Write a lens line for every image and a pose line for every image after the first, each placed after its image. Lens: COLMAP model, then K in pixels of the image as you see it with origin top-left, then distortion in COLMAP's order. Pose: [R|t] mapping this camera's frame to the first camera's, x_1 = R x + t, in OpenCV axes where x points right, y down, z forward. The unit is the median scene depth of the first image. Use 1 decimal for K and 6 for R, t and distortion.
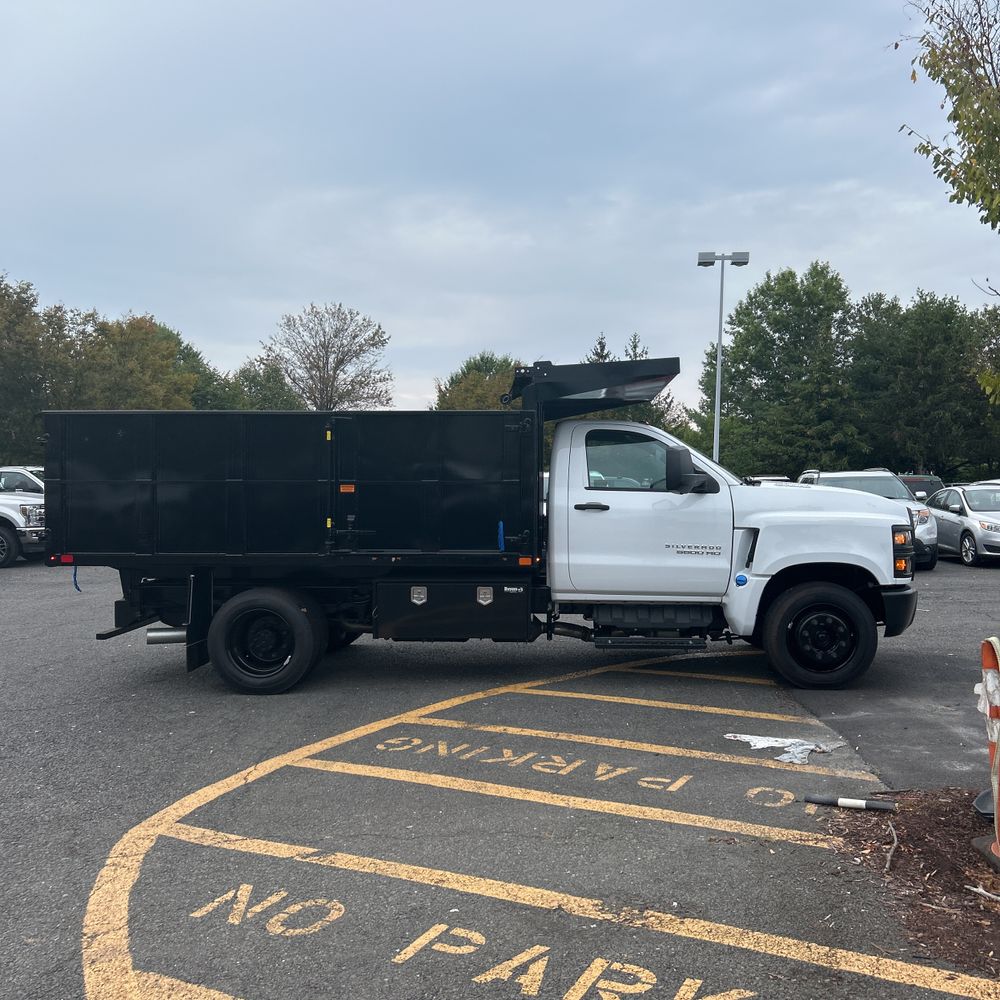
lens RADIAL K [[1003.6, 0, 484.9], [0, 1003.6, 478.9], [0, 0, 1]] dist [0.101616, -0.165788]
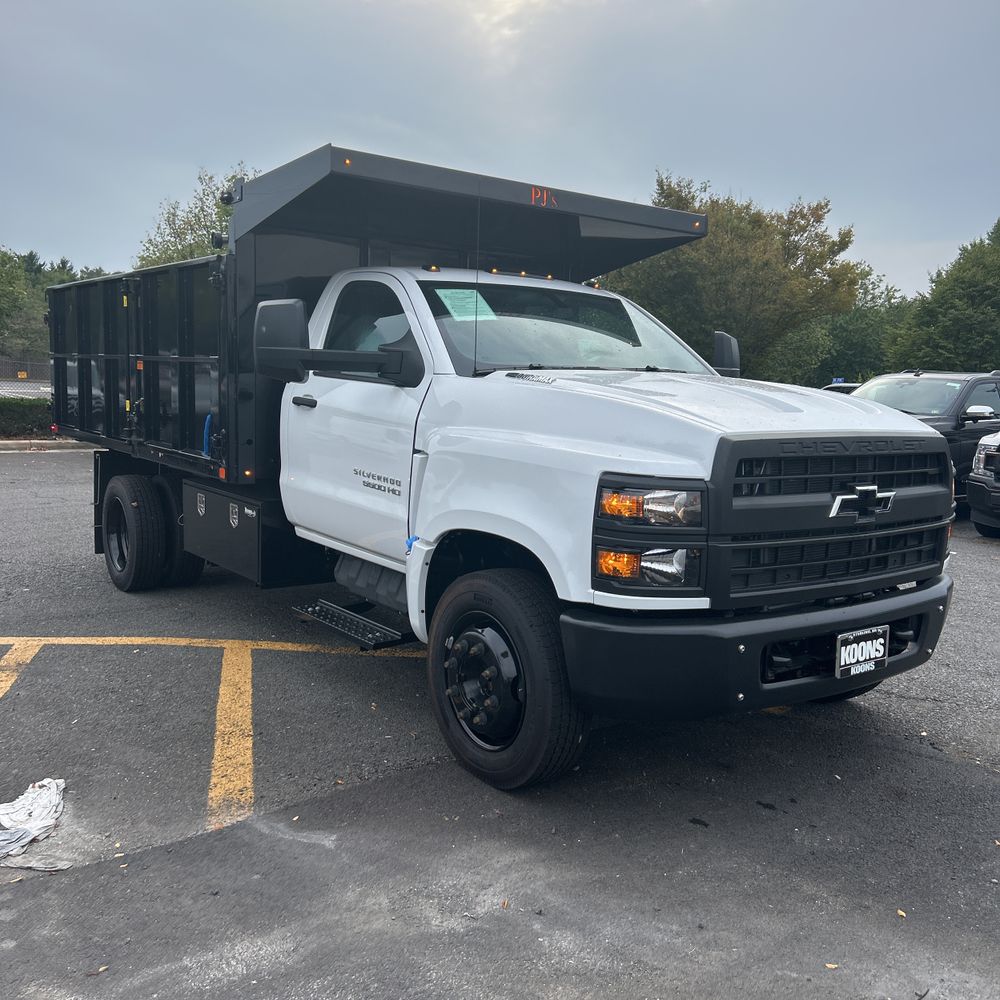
lens RADIAL K [[994.7, 0, 485.3], [0, 994.7, 485.9], [0, 0, 1]] dist [0.127220, -0.229101]
pose [[0.648036, 0.108552, -0.753834, 0.576362], [-0.044530, 0.993498, 0.104783, 0.007375], [0.760306, -0.034335, 0.648656, 0.564915]]
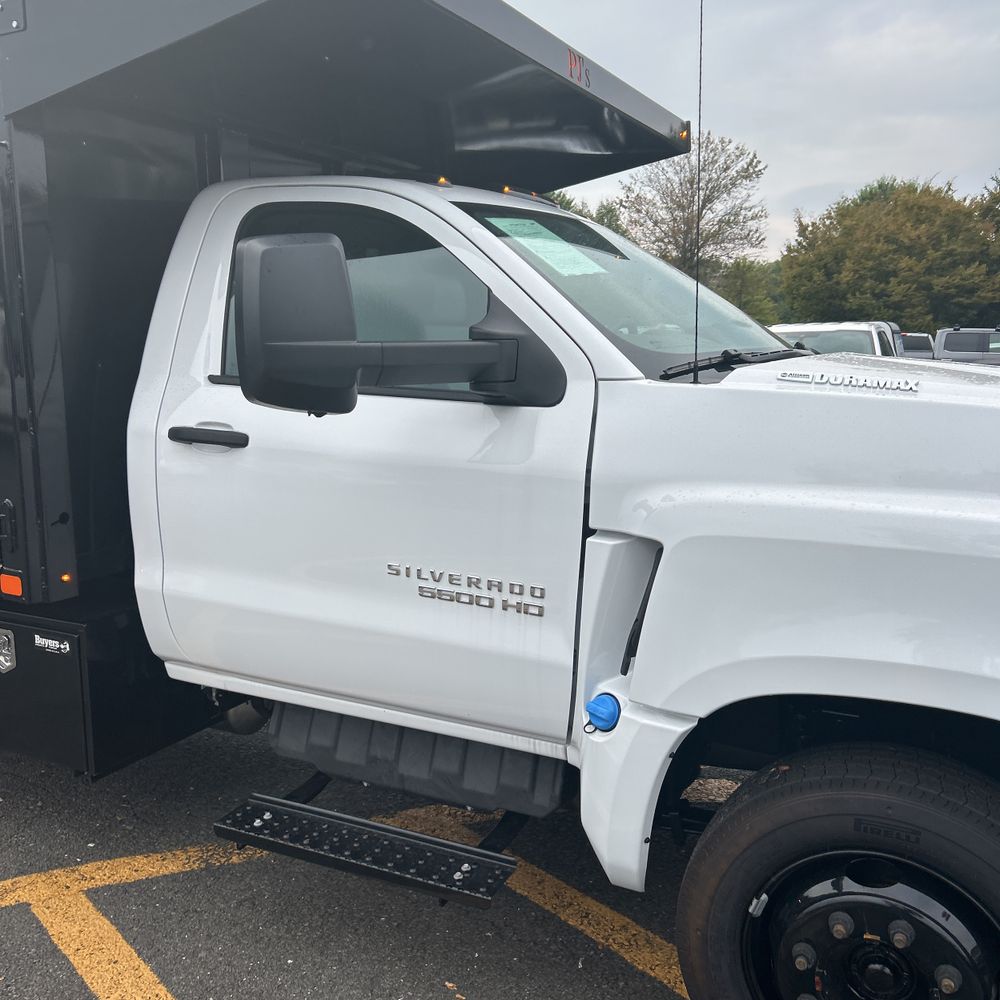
lens RADIAL K [[1003.6, 0, 484.9], [0, 1003.6, 478.9], [0, 0, 1]] dist [0.101616, -0.165788]
pose [[0.924058, 0.054400, -0.378361, 0.274142], [0.001048, 0.989457, 0.144822, -0.006095], [0.382250, -0.134220, 0.914259, 0.612509]]
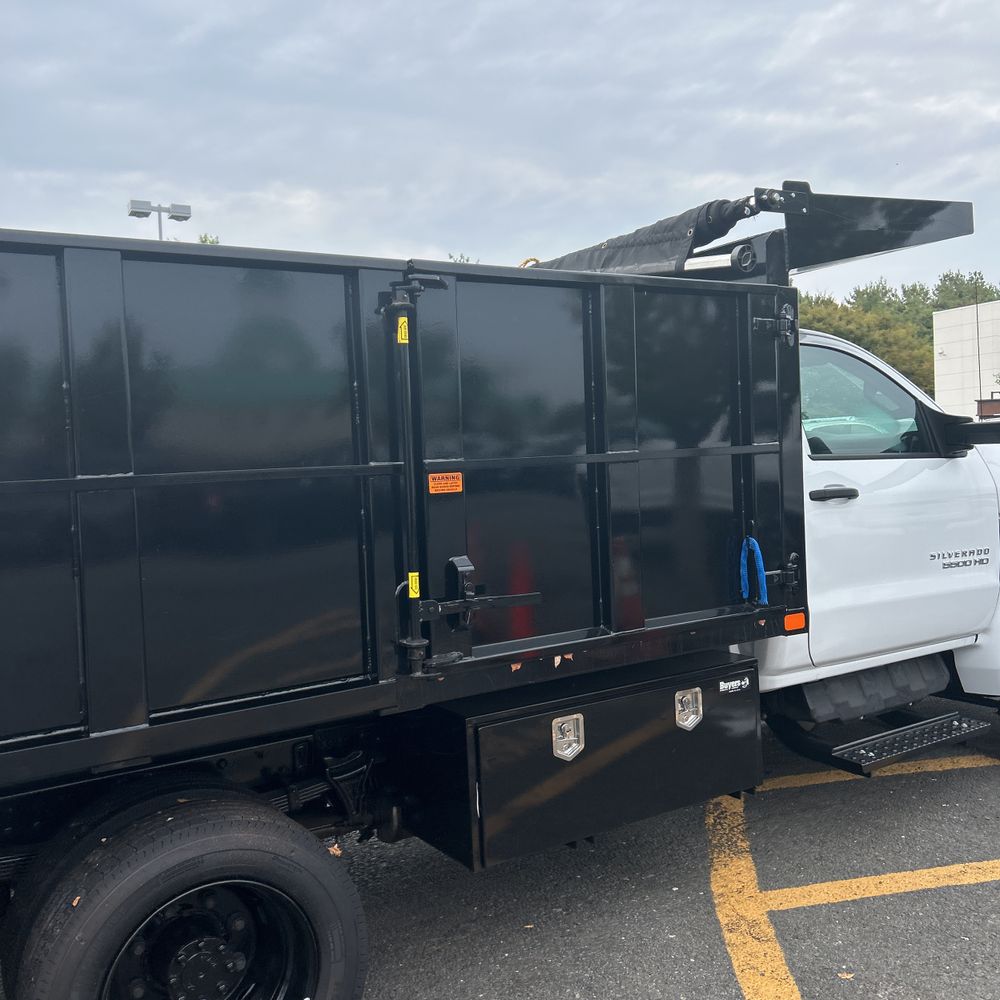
lens RADIAL K [[1014.4, 0, 485.4], [0, 1014.4, 488.9], [0, 0, 1]] dist [0.059167, -0.034196]
pose [[0.797484, -0.057602, 0.600584, -0.286186], [0.047989, 0.998334, 0.032028, 0.000709], [-0.601428, 0.003280, 0.798920, 0.593164]]
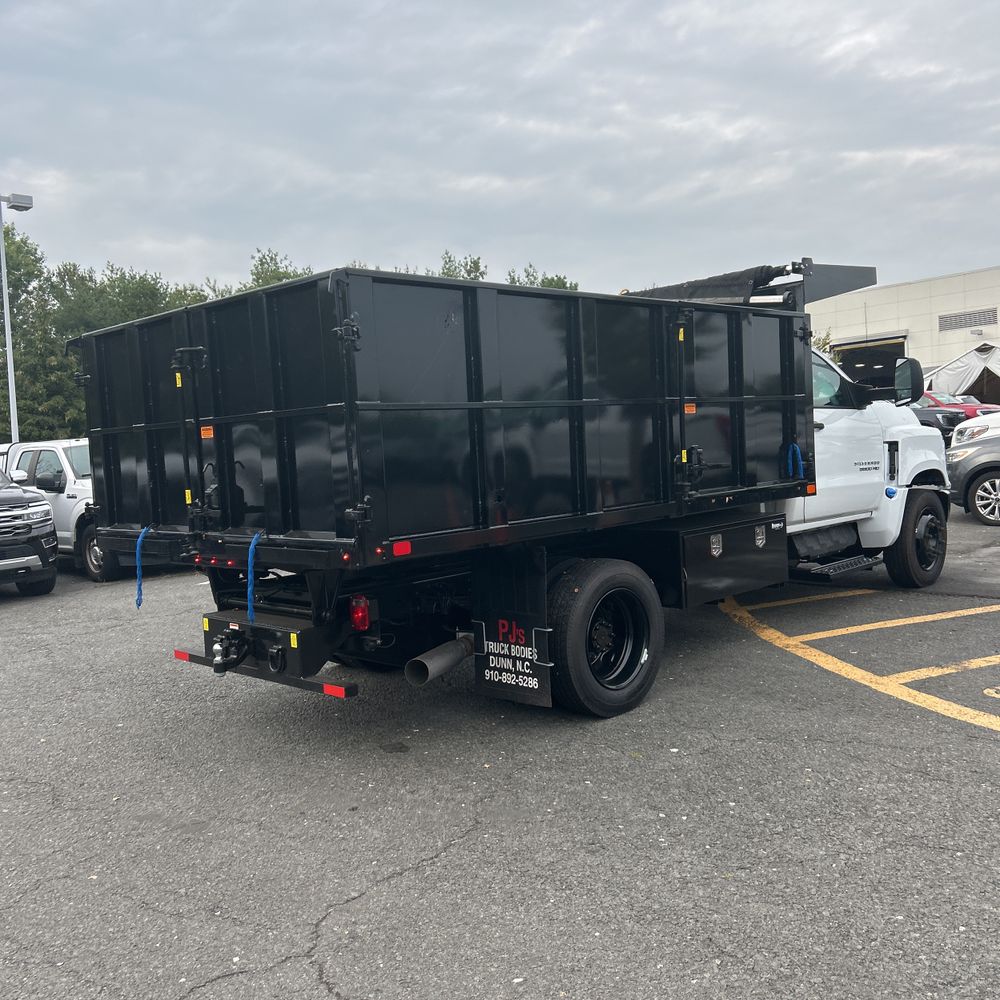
lens RADIAL K [[1035.4, 0, 449.1], [0, 1035.4, 474.0], [0, 0, 1]] dist [0.052298, -0.010386]
pose [[0.663263, -0.060145, 0.745966, -0.690608], [0.055698, 0.997968, 0.030941, 0.020215], [-0.746311, 0.021027, 0.665265, 0.528118]]
